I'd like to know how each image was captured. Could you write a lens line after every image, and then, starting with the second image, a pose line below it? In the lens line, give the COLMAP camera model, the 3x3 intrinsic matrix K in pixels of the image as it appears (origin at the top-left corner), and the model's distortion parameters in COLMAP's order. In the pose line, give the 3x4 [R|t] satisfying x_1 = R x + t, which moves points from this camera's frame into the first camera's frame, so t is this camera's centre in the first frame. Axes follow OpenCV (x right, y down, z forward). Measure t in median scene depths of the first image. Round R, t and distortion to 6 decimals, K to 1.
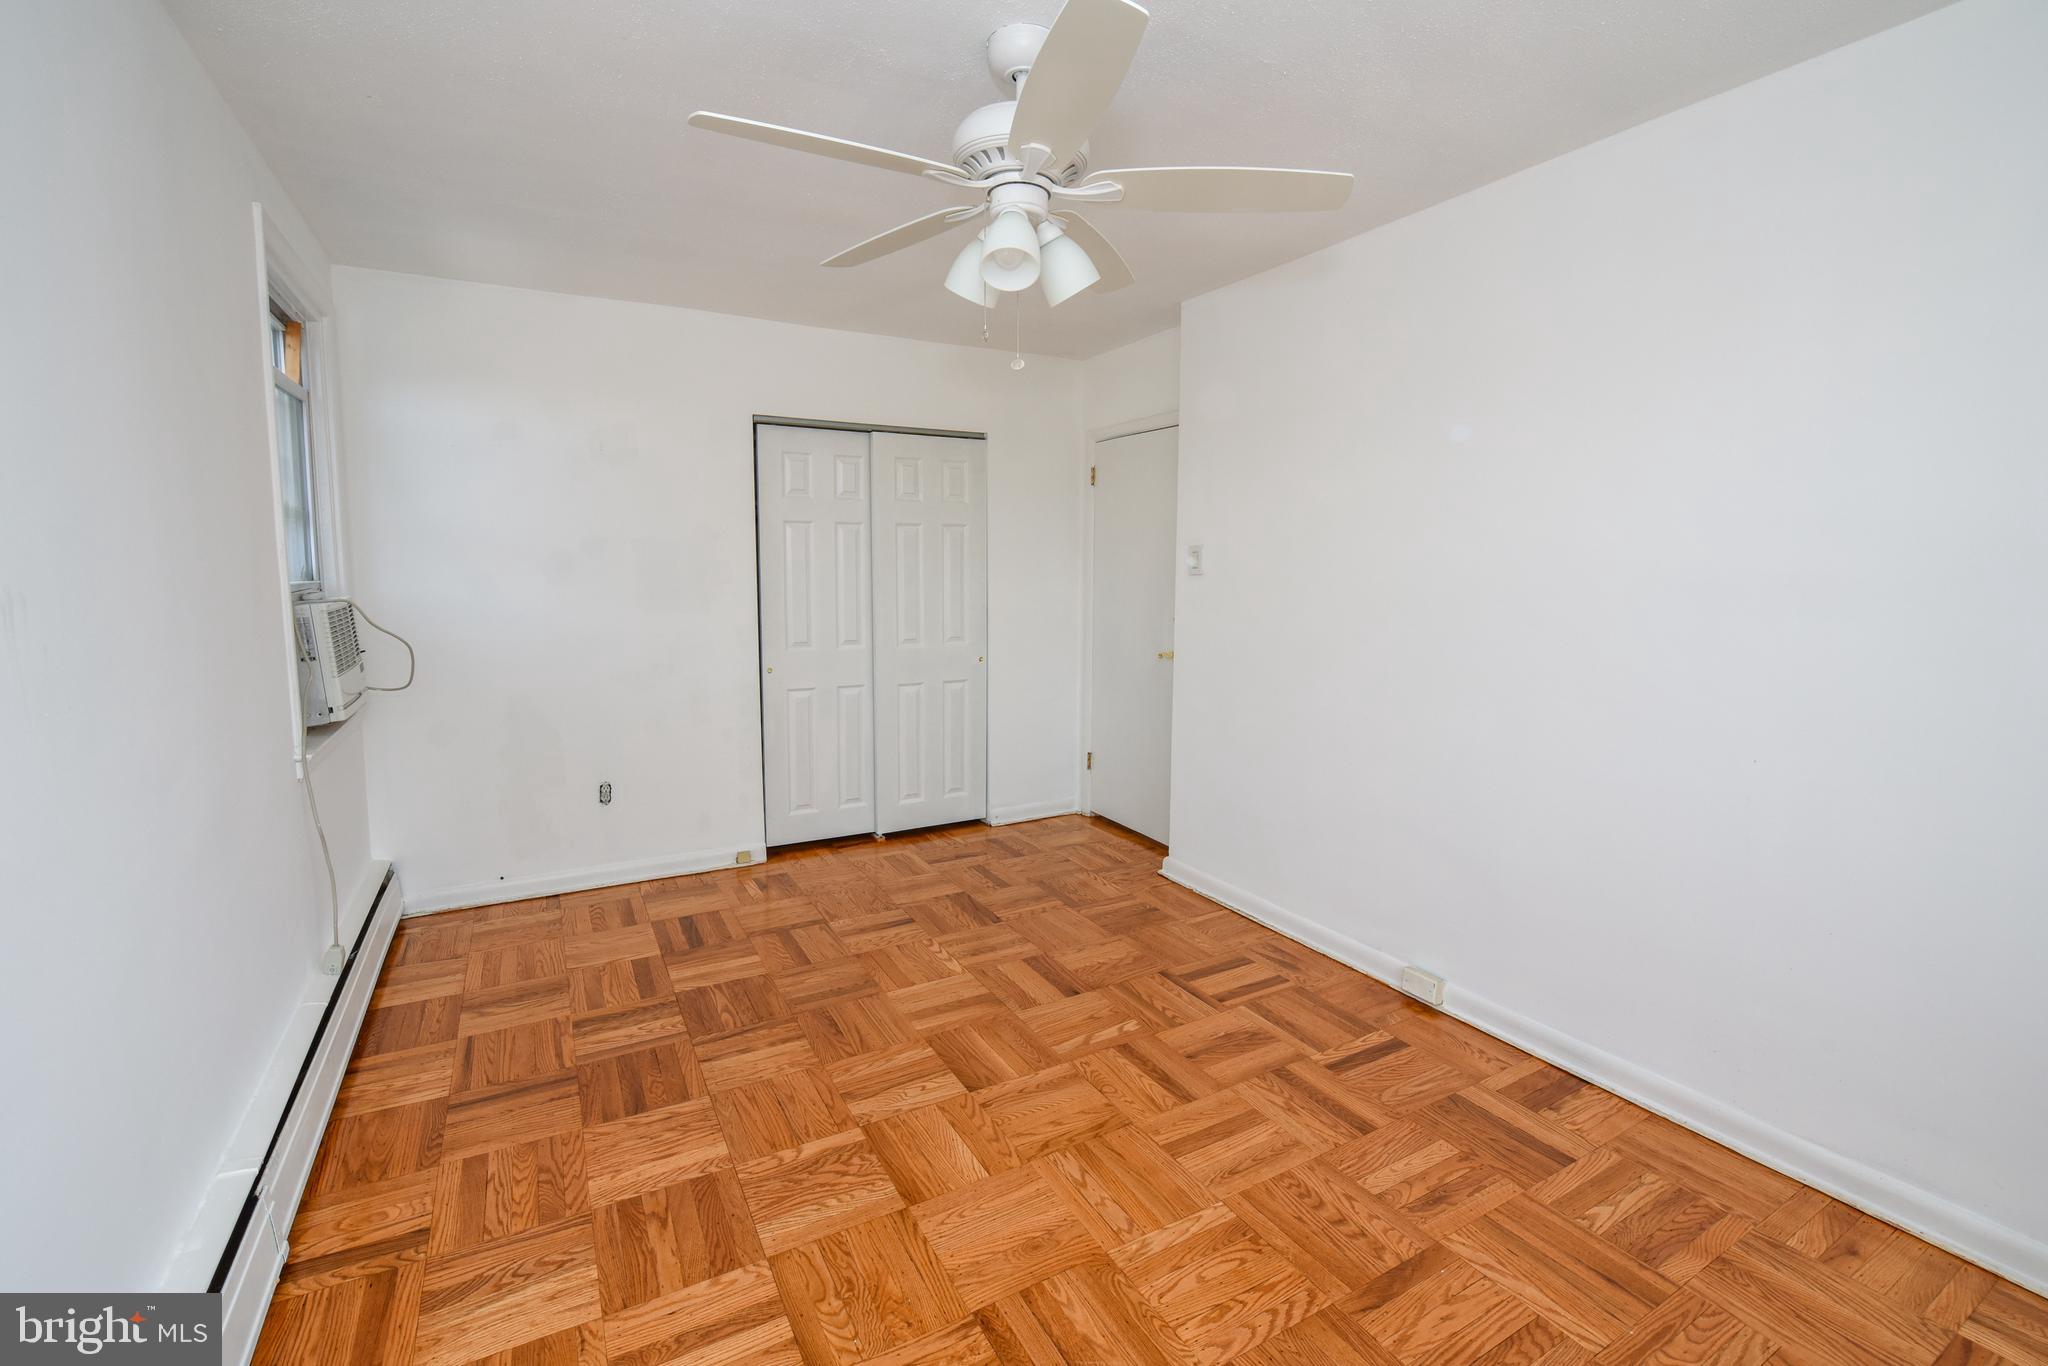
lens RADIAL K [[878.5, 0, 998.5], [0, 878.5, 648.4], [0, 0, 1]] dist [-0.013474, -0.000545]
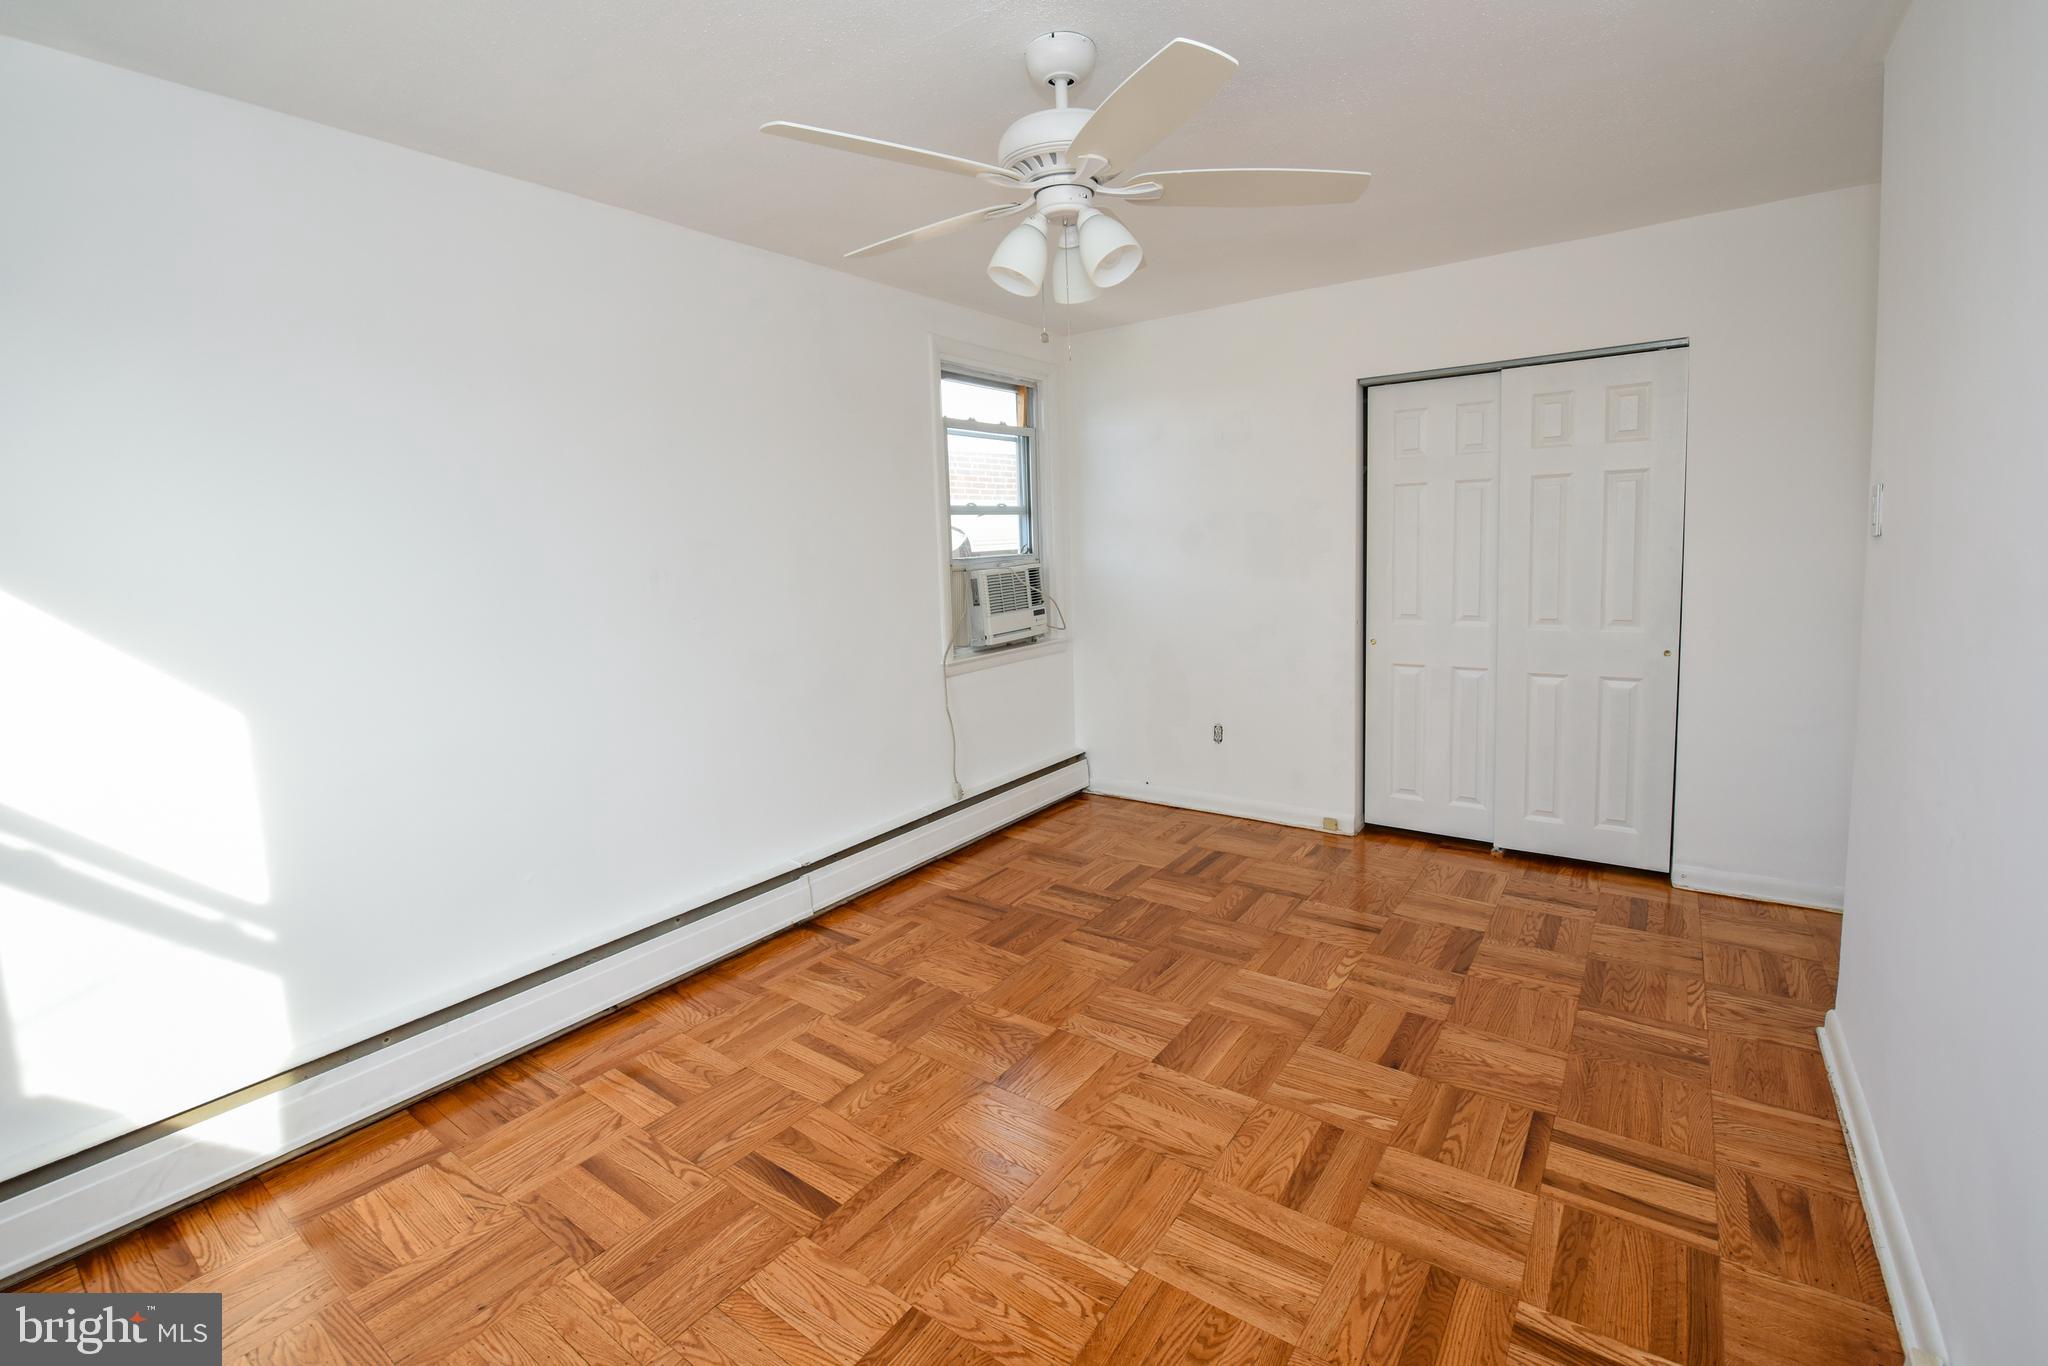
lens RADIAL K [[888.5, 0, 1024.2], [0, 888.5, 622.9], [0, 0, 1]] dist [-0.016111, -0.000765]
pose [[0.432345, 0.068235, -0.899123, 0.609205], [-0.050834, 0.997391, 0.051249, -0.035337], [0.900274, 0.023549, 0.434686, 0.314829]]
